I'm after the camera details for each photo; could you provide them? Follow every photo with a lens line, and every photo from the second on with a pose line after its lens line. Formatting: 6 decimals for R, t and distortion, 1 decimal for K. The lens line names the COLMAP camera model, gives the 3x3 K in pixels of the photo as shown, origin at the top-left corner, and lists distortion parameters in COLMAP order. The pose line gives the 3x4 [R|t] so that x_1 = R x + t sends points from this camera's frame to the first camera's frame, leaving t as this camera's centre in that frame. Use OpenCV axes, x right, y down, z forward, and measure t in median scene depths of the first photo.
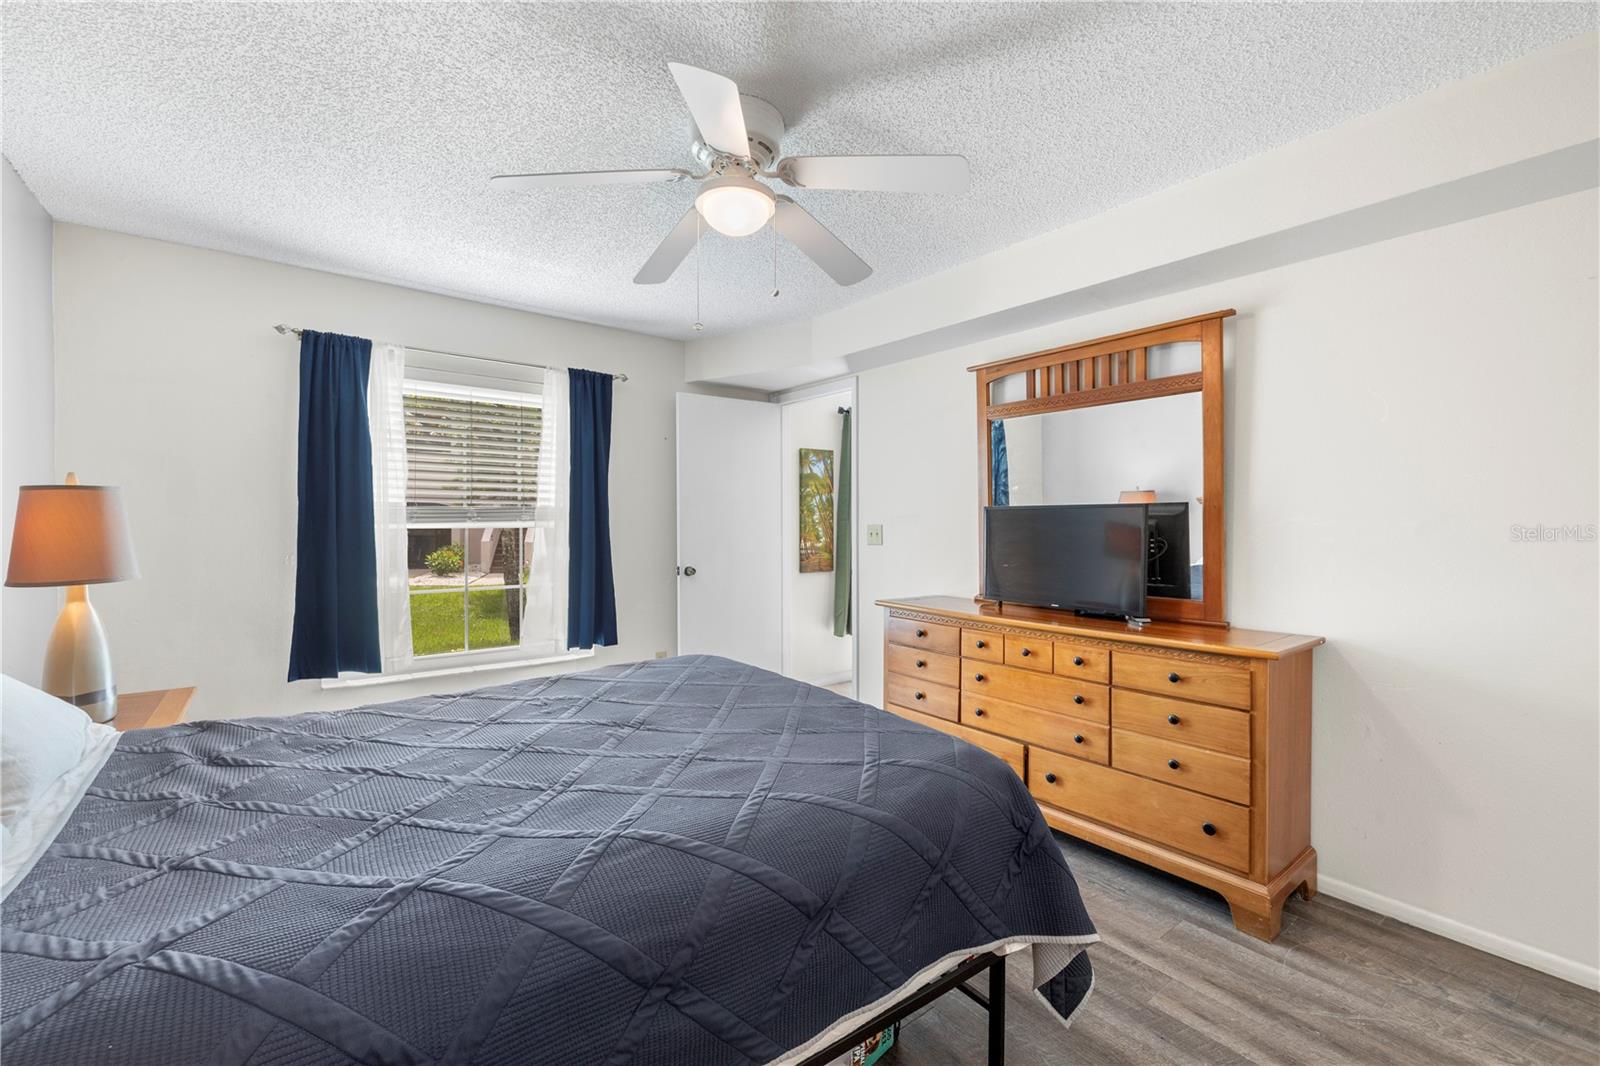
lens RADIAL K [[680.1, 0, 796.0], [0, 680.1, 526.7], [0, 0, 1]] dist [-0.001324, 0.000497]
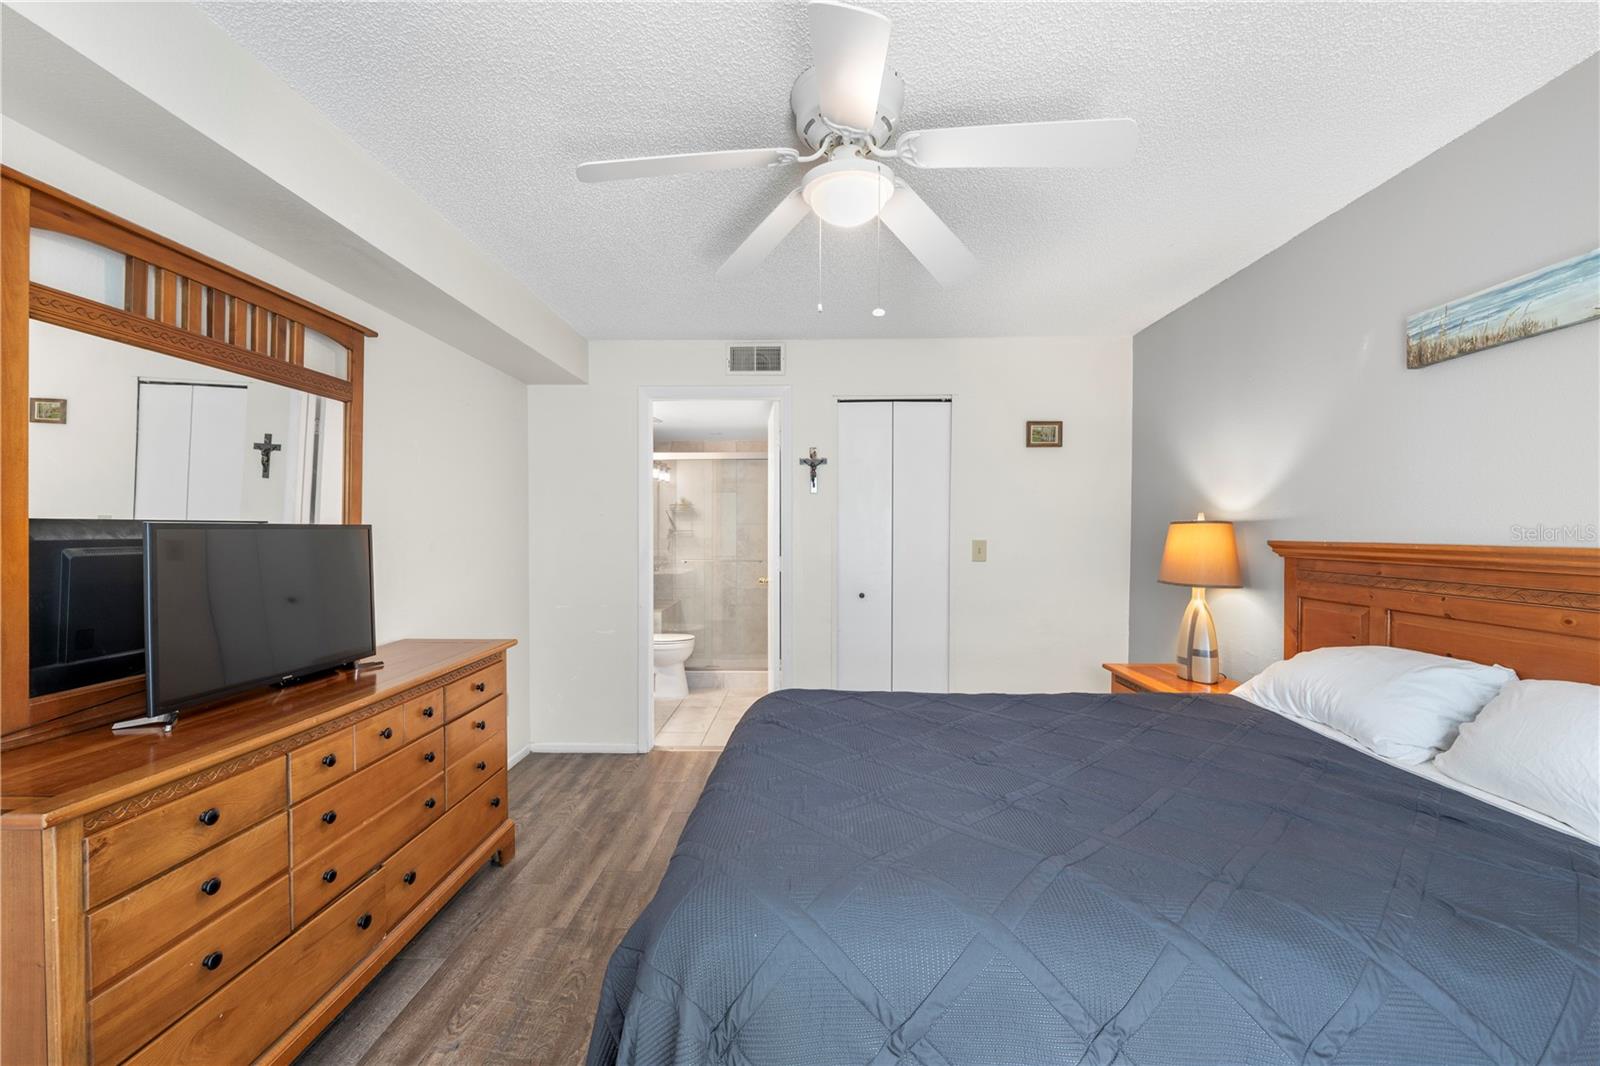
lens RADIAL K [[680.1, 0, 795.9], [0, 680.1, 542.3], [0, 0, 1]] dist [-0.001324, 0.000497]
pose [[-0.778444, -0.016315, 0.627502, -0.476656], [-0.001773, 0.999715, 0.023793, -0.034458], [-0.627712, 0.017409, -0.778251, 1.402198]]
